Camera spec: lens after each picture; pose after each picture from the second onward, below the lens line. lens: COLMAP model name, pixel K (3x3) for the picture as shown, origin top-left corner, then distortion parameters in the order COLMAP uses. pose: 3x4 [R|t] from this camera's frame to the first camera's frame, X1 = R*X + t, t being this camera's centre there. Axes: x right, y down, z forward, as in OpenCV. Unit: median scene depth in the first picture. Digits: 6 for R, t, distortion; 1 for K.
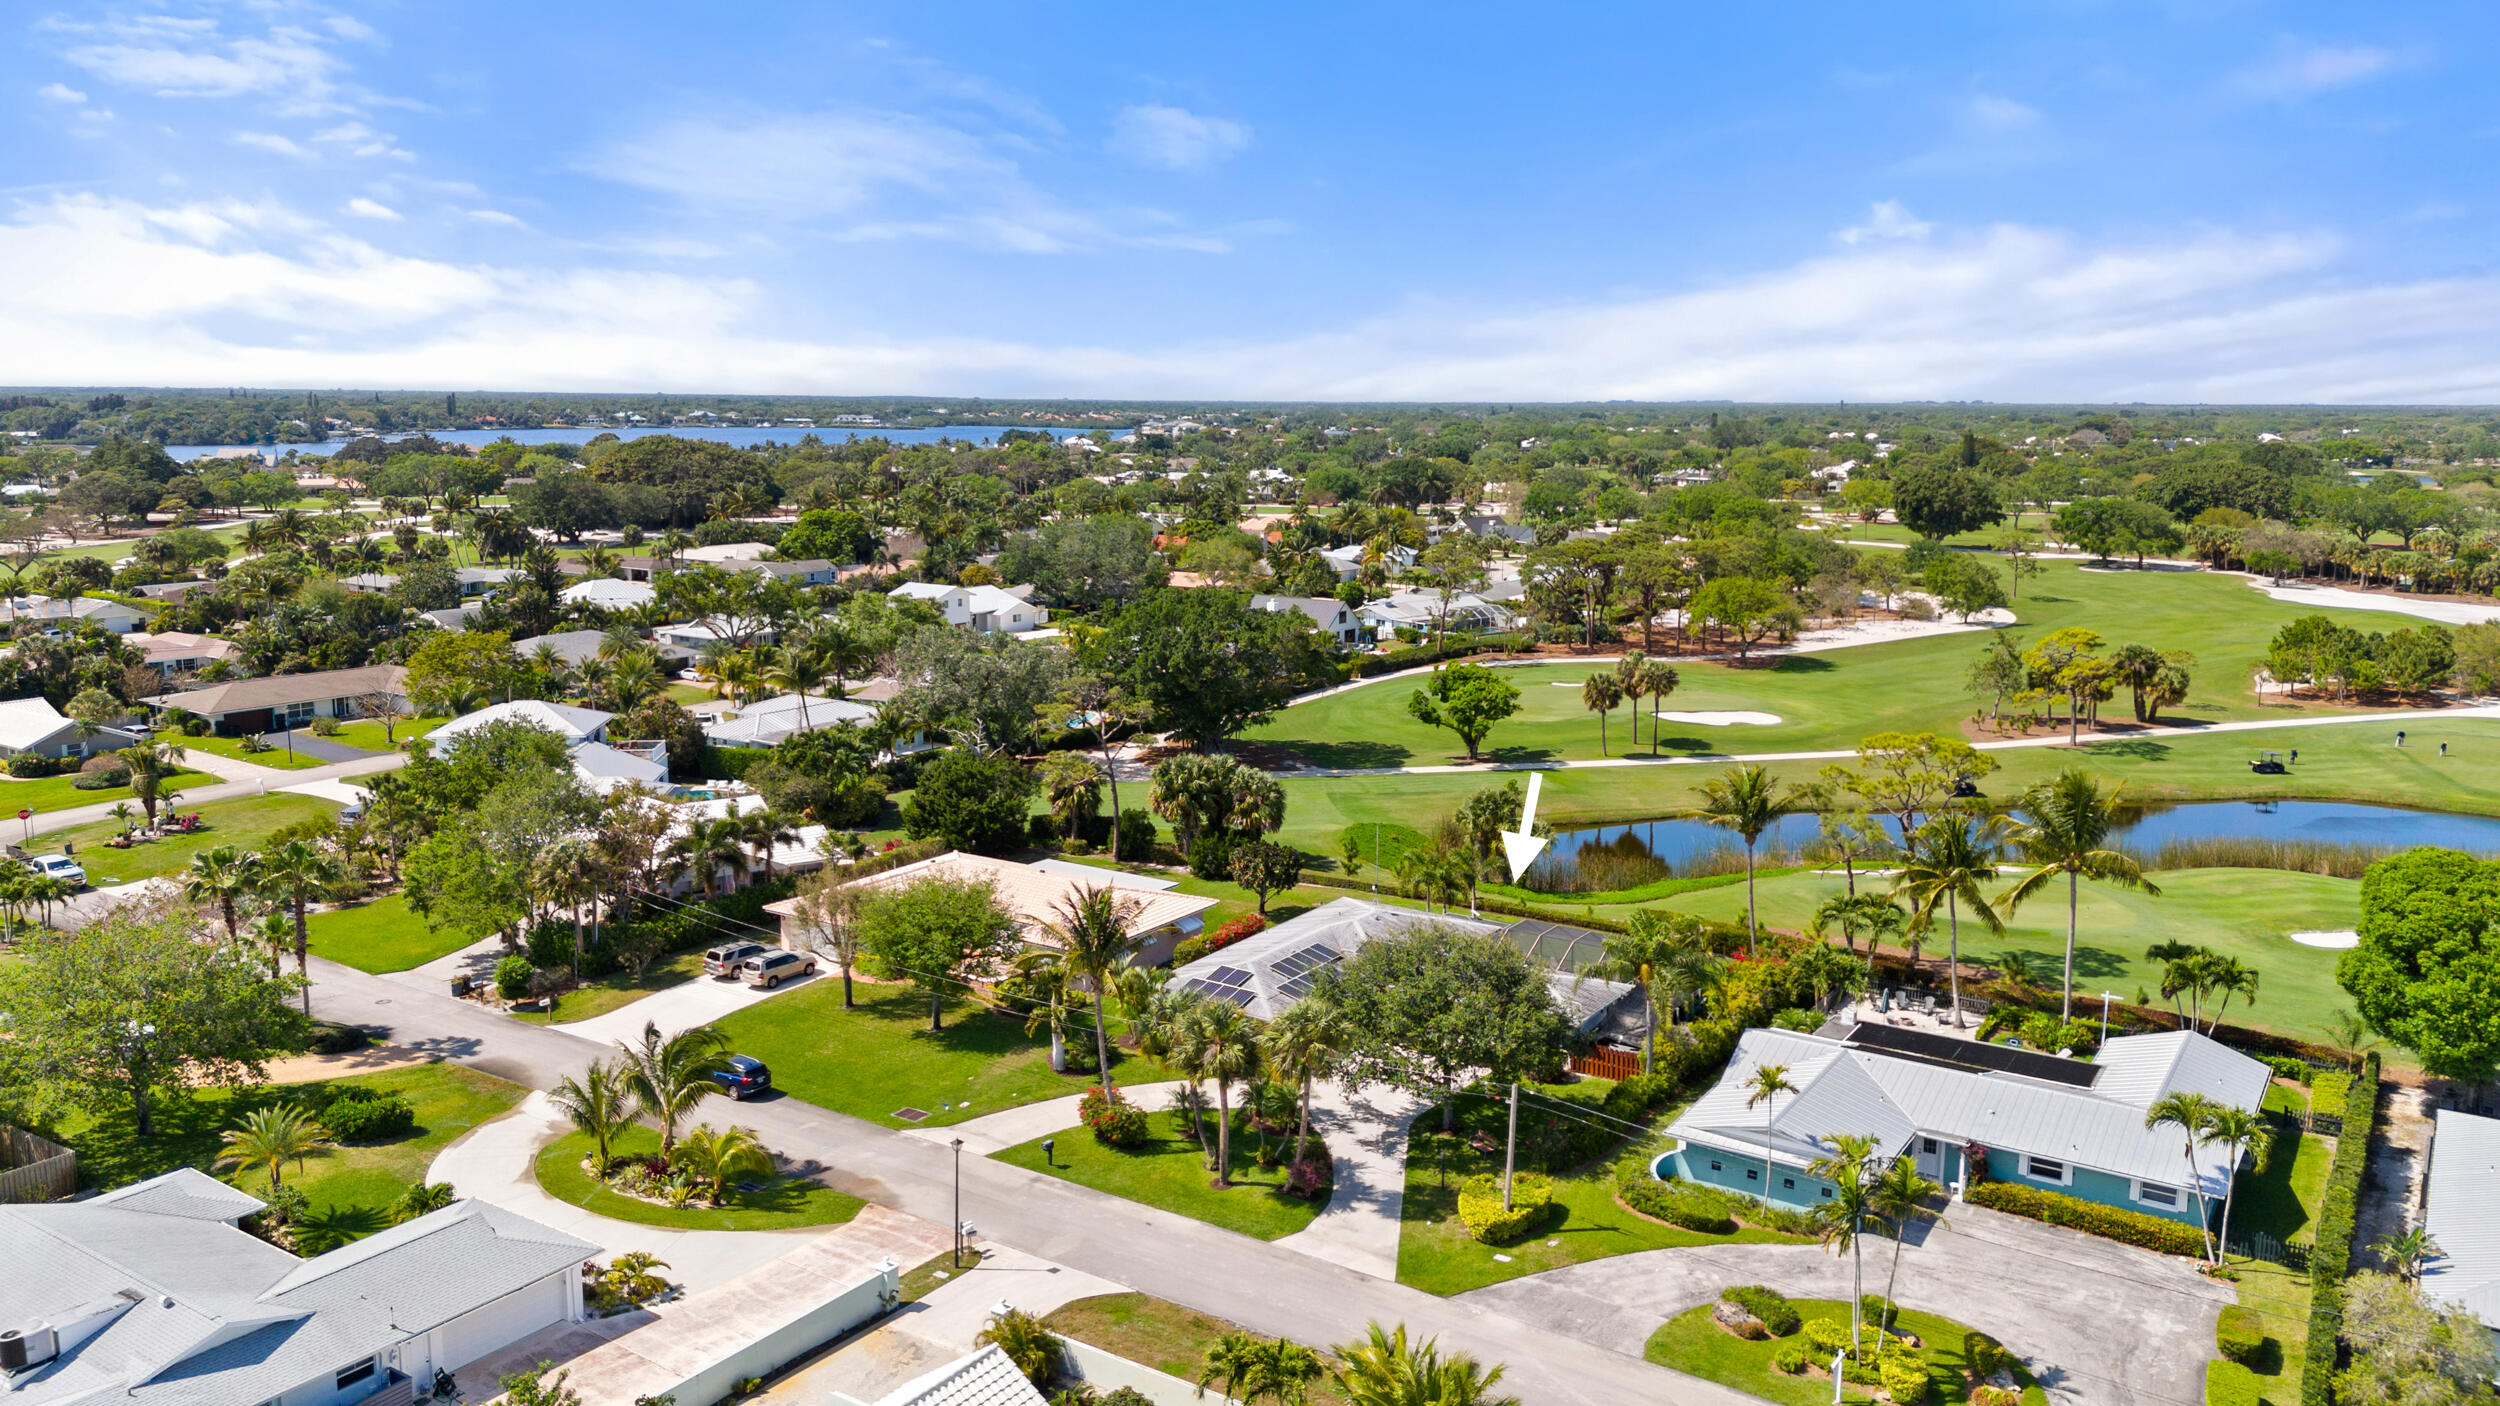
lens RADIAL K [[1823.2, 0, 1258.3], [0, 1823.2, 696.7], [0, 0, 1]] dist [0.104306, -0.113512]
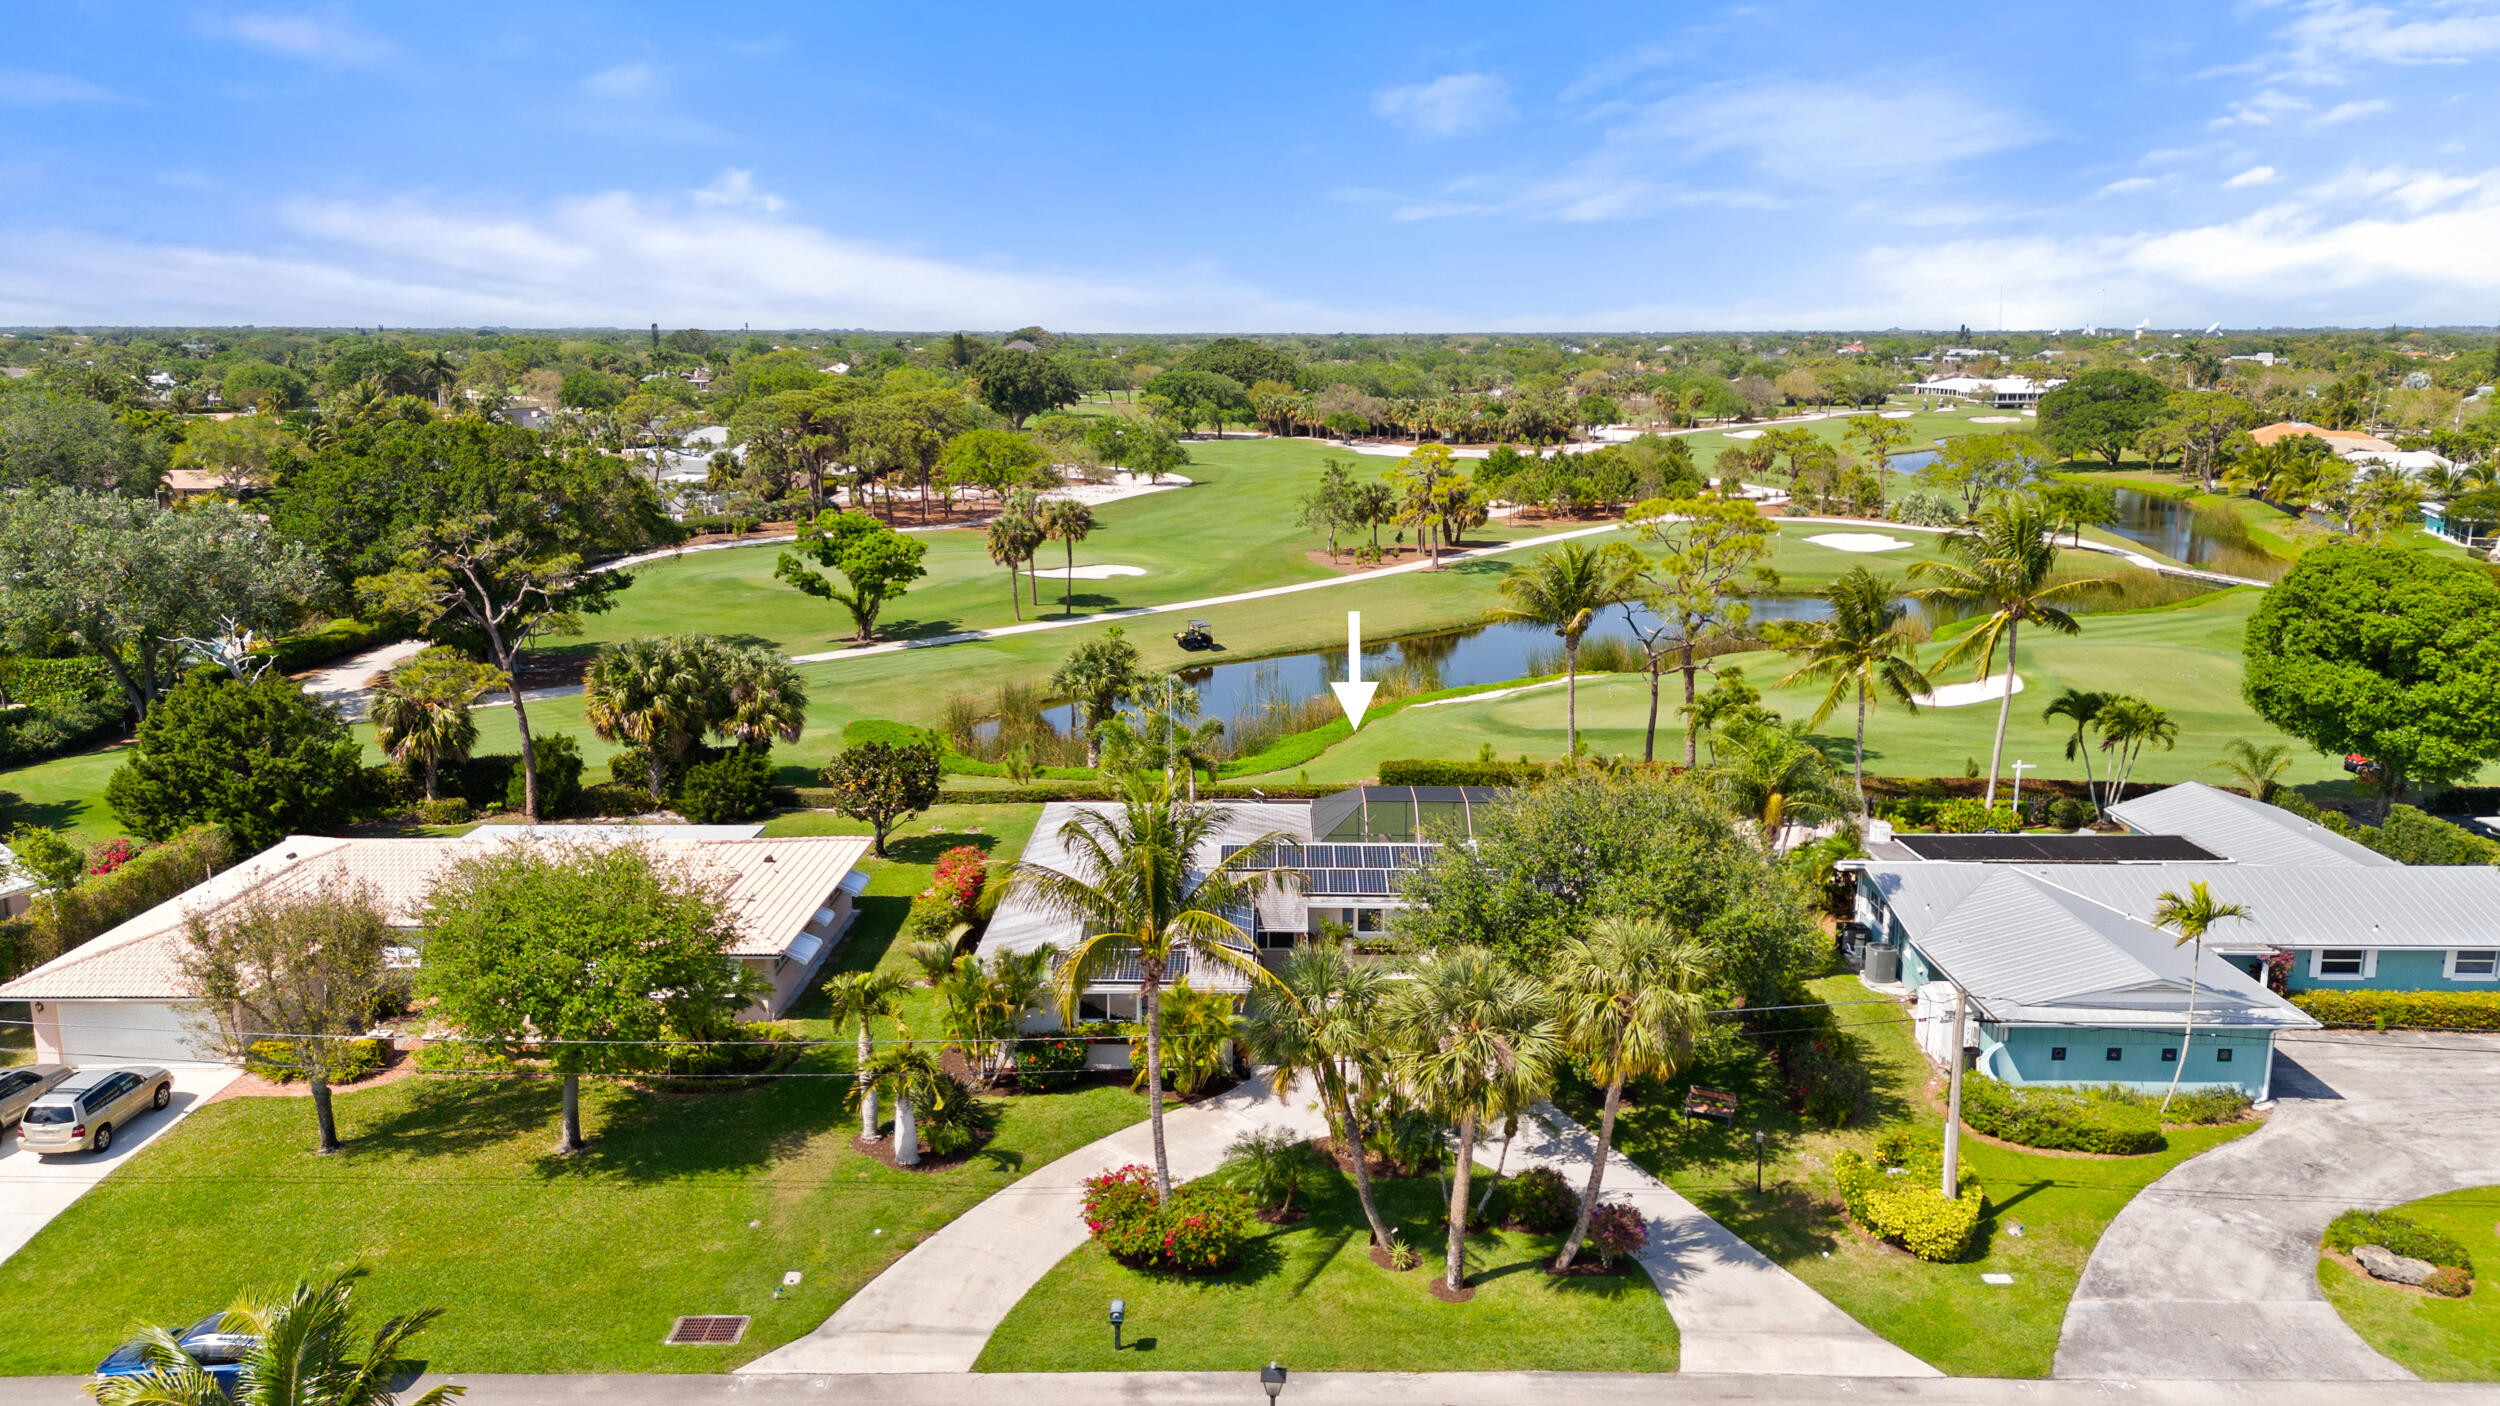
lens RADIAL K [[1823.2, 0, 1258.3], [0, 1823.2, 696.7], [0, 0, 1]] dist [0.104306, -0.113512]
pose [[0.837179, -0.113541, 0.535014, -0.261423], [0.093534, 0.993525, 0.064487, 0.039452], [-0.538872, -0.003946, 0.842378, 0.439789]]
